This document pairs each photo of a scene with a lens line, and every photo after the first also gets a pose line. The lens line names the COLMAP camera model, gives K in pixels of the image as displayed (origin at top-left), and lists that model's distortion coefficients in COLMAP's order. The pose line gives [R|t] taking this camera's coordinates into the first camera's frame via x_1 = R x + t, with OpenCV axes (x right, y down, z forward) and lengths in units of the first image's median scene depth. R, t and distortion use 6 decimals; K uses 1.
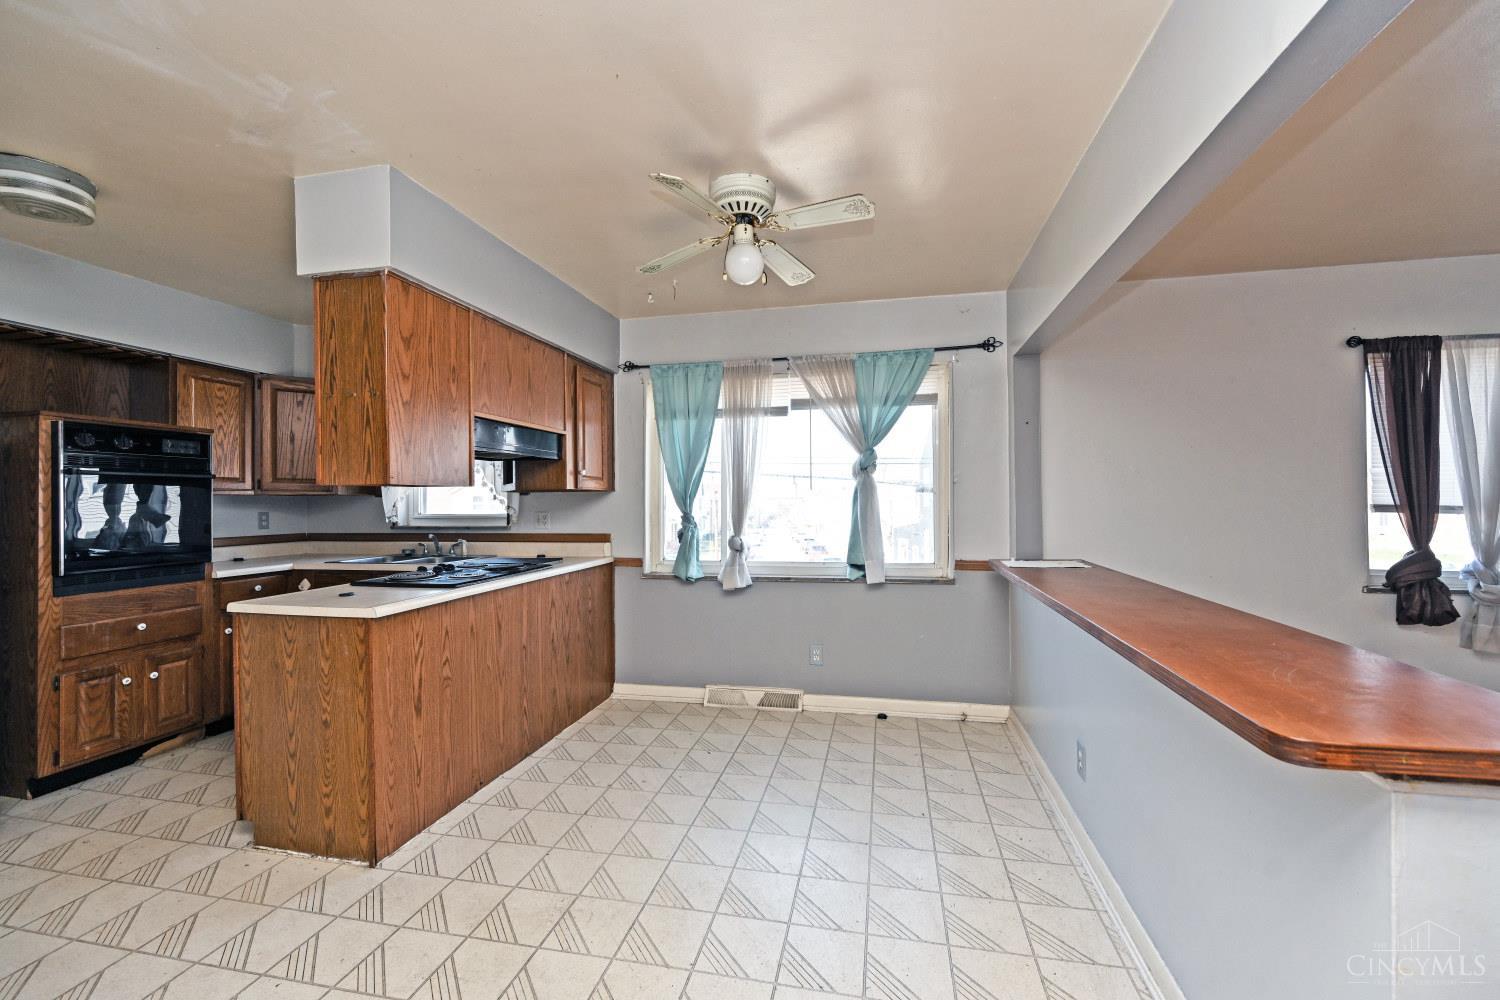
lens RADIAL K [[590.4, 0, 755.5], [0, 590.4, 502.5], [0, 0, 1]] dist [-0.003136, 0.000432]
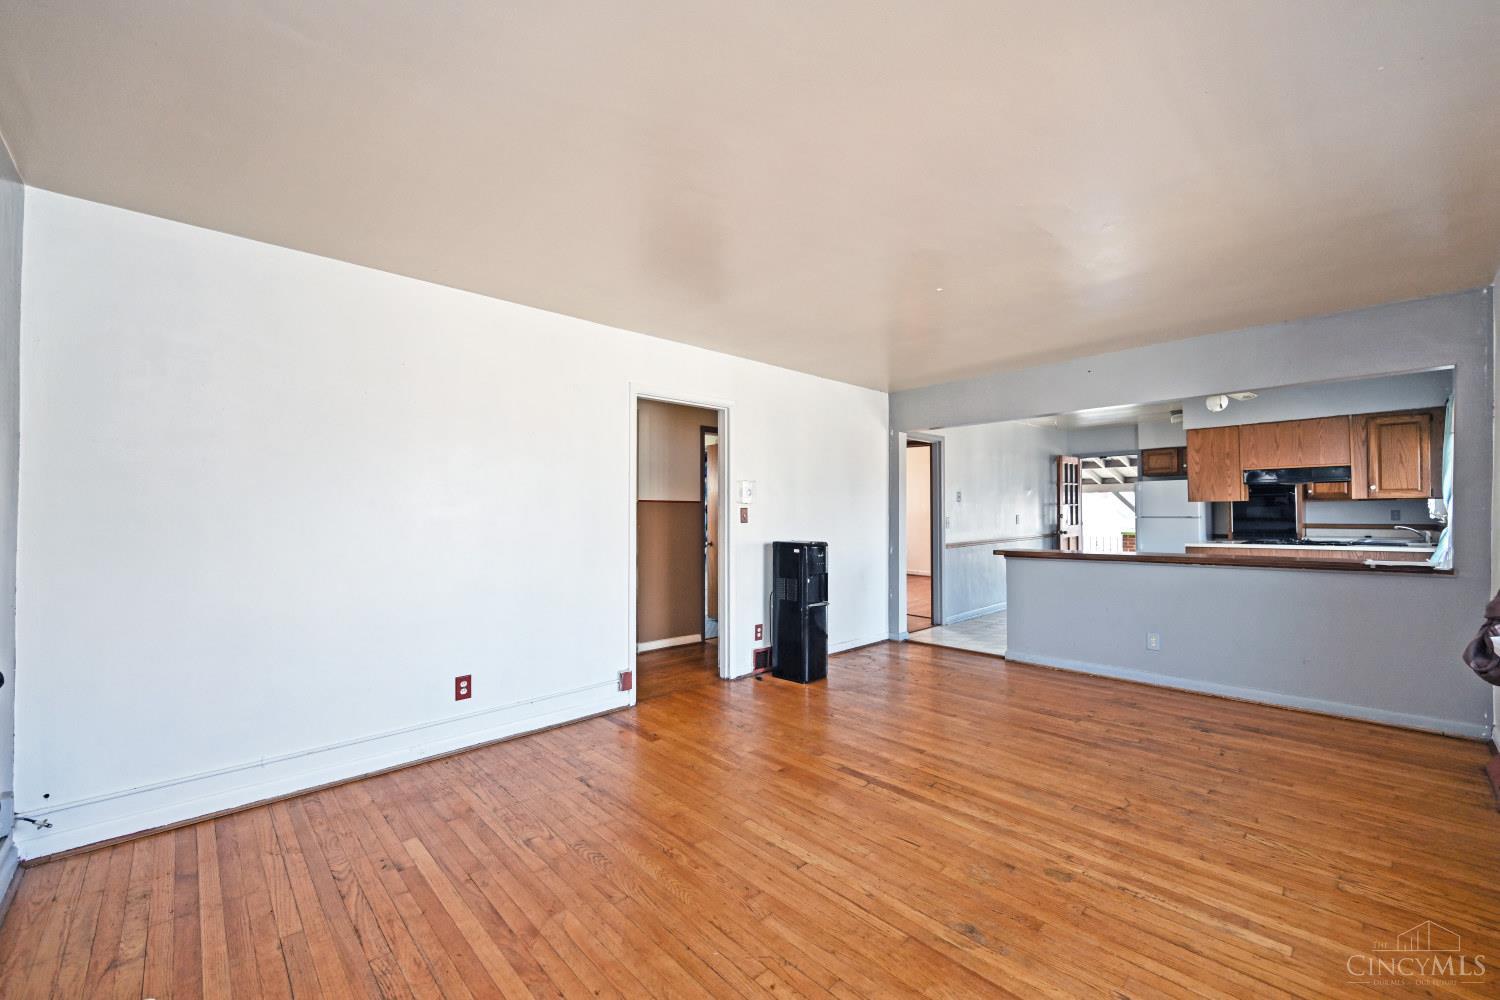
lens RADIAL K [[590.4, 0, 749.5], [0, 590.4, 508.3], [0, 0, 1]] dist [-0.003136, 0.000432]
pose [[-0.564559, 0.009687, -0.825336, 2.105676], [0.015463, 0.999880, 0.001159, -0.025565], [0.825248, -0.012108, -0.564641, 0.588959]]
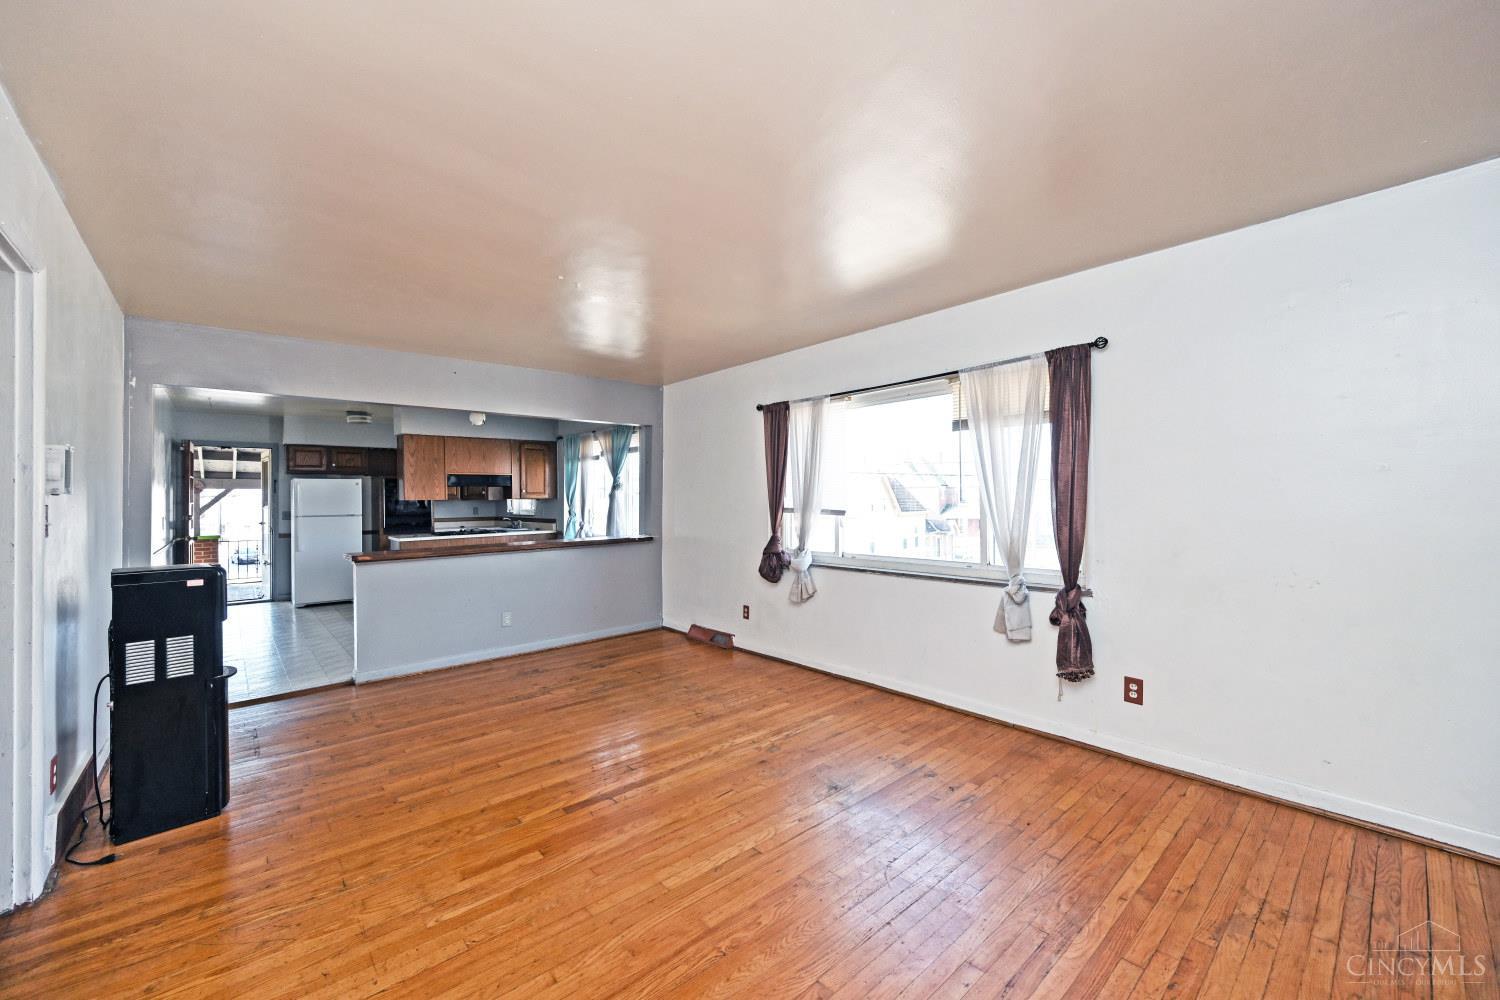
lens RADIAL K [[590.4, 0, 744.2], [0, 590.4, 497.9], [0, 0, 1]] dist [-0.003136, 0.000432]
pose [[0.802684, -0.003035, -0.596397, 1.914759], [0.005807, 0.999979, 0.002727, -0.028883], [0.596376, -0.005652, 0.802685, -0.325403]]
